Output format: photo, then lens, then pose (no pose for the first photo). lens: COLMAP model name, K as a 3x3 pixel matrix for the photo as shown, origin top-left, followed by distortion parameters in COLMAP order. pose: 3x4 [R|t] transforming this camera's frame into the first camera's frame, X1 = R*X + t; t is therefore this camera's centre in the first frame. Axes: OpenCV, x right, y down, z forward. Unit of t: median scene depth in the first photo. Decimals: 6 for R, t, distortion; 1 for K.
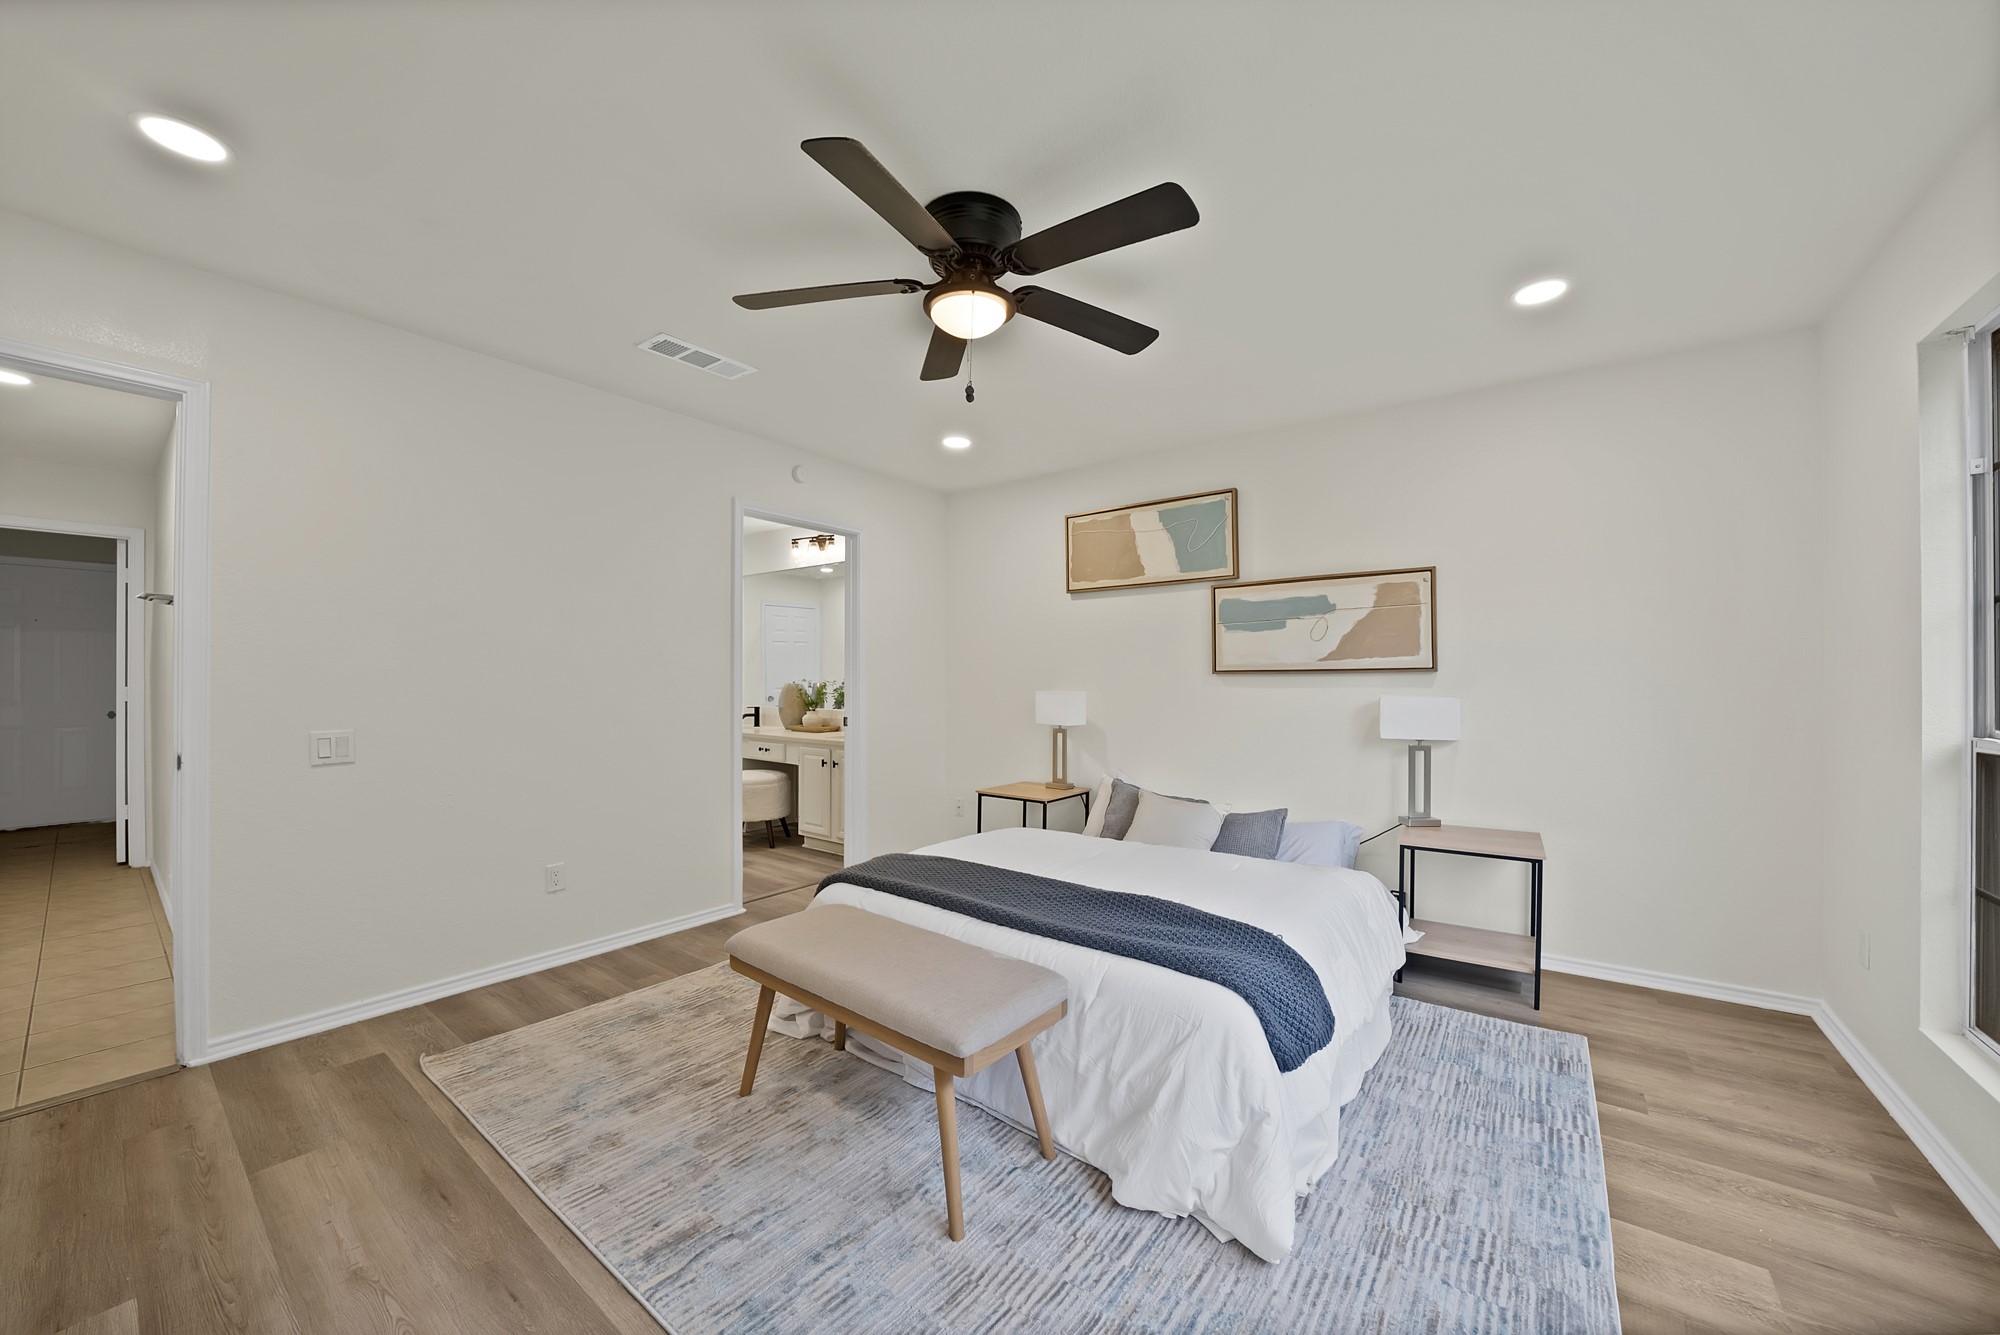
lens RADIAL K [[729.7, 0, 996.3], [0, 729.7, 670.5], [0, 0, 1]] dist [-0.019015, -0.000014]
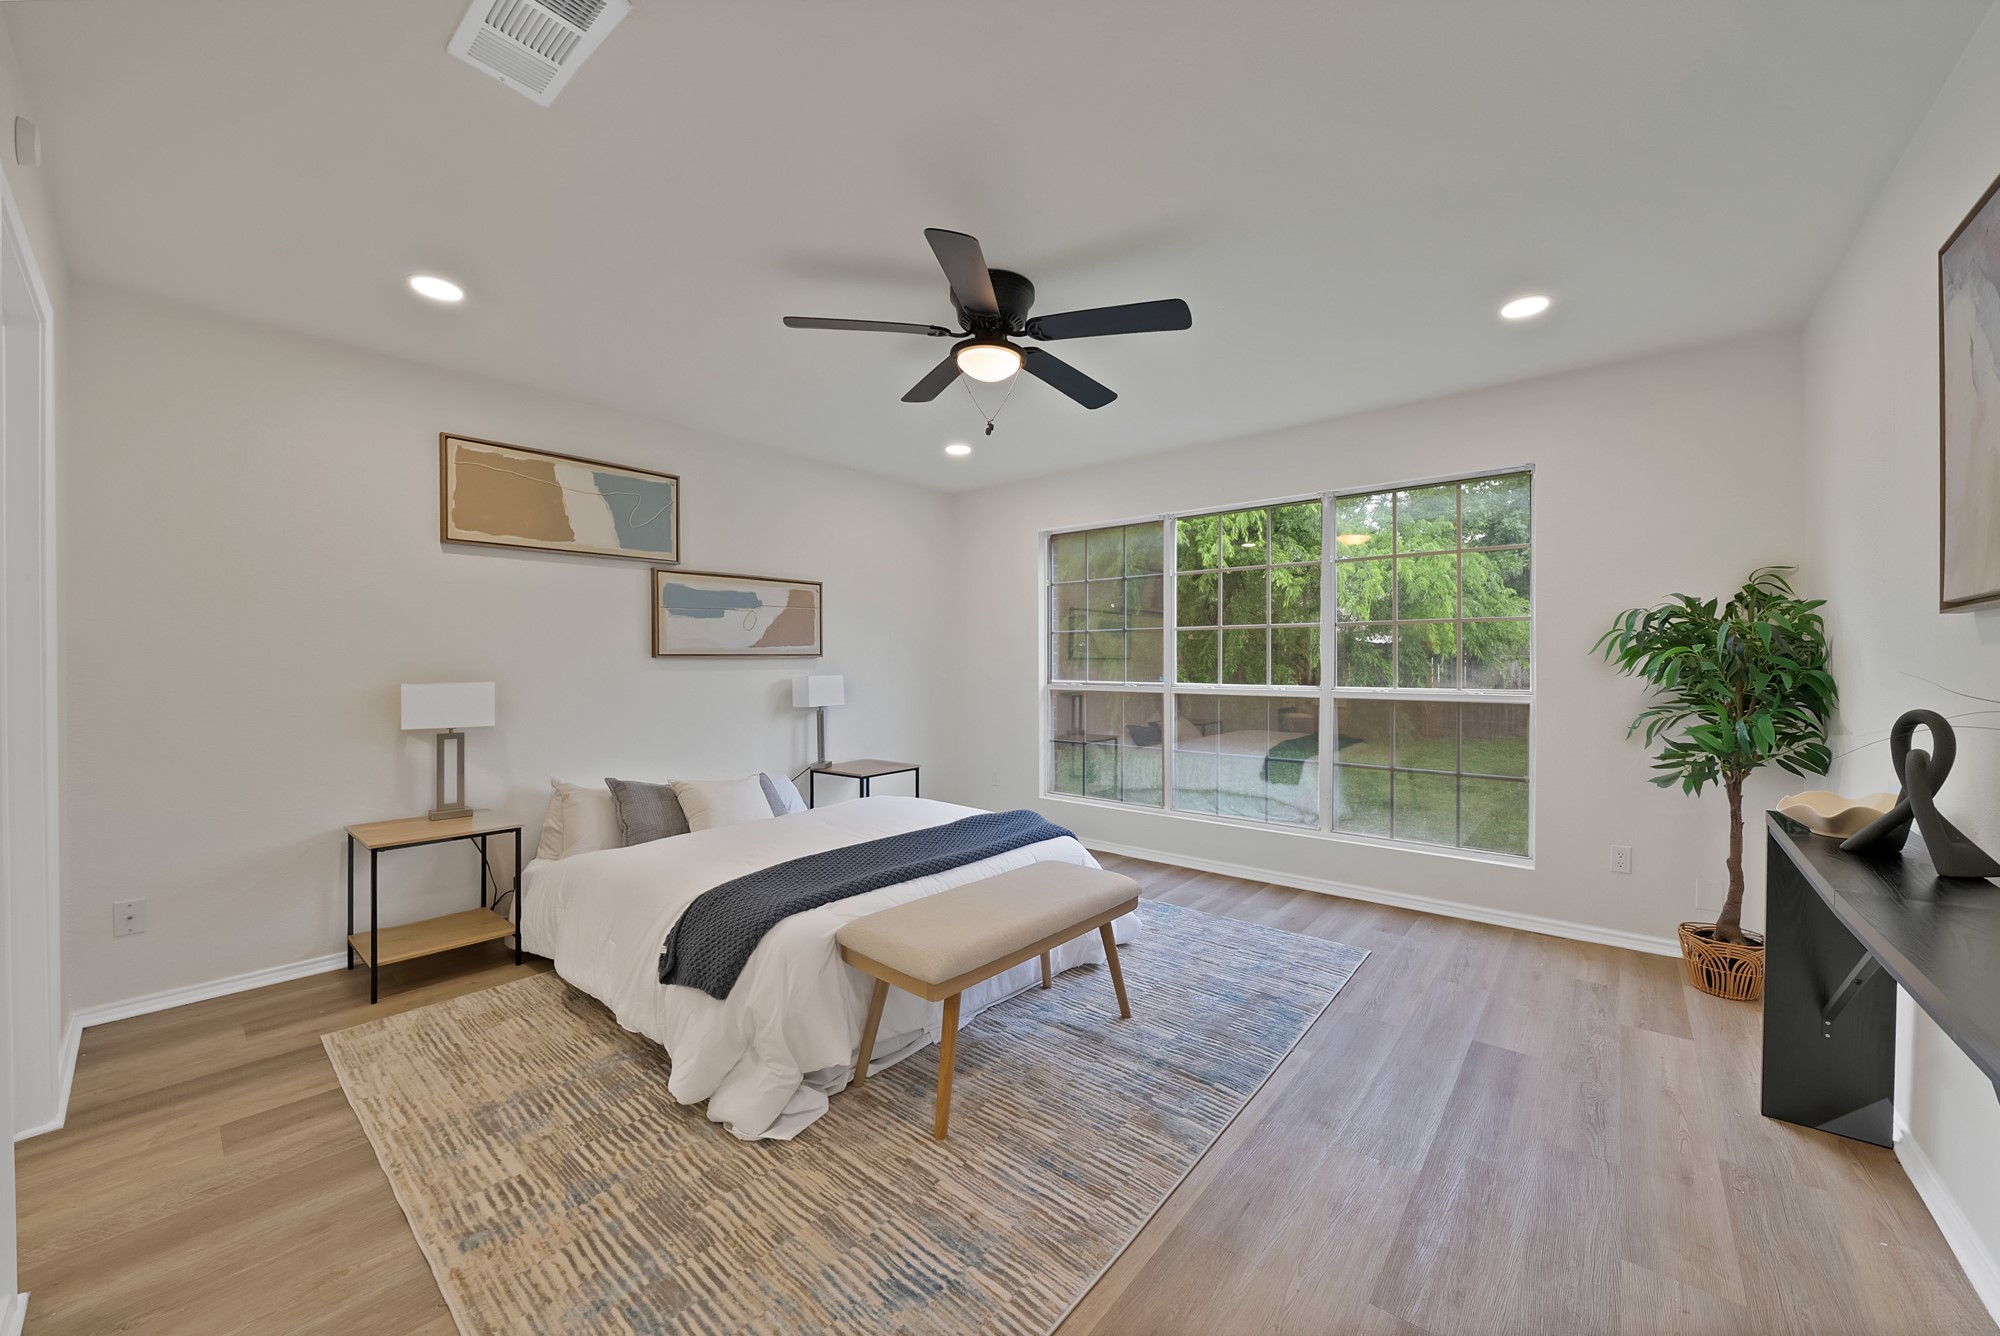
lens RADIAL K [[729.7, 0, 996.3], [0, 729.7, 671.0], [0, 0, 1]] dist [-0.019015, -0.000014]
pose [[0.051091, -0.011637, 0.998626, -0.665350], [-0.007430, 0.999900, 0.012031, 0.007645], [-0.998666, -0.008034, 0.050999, 0.493339]]
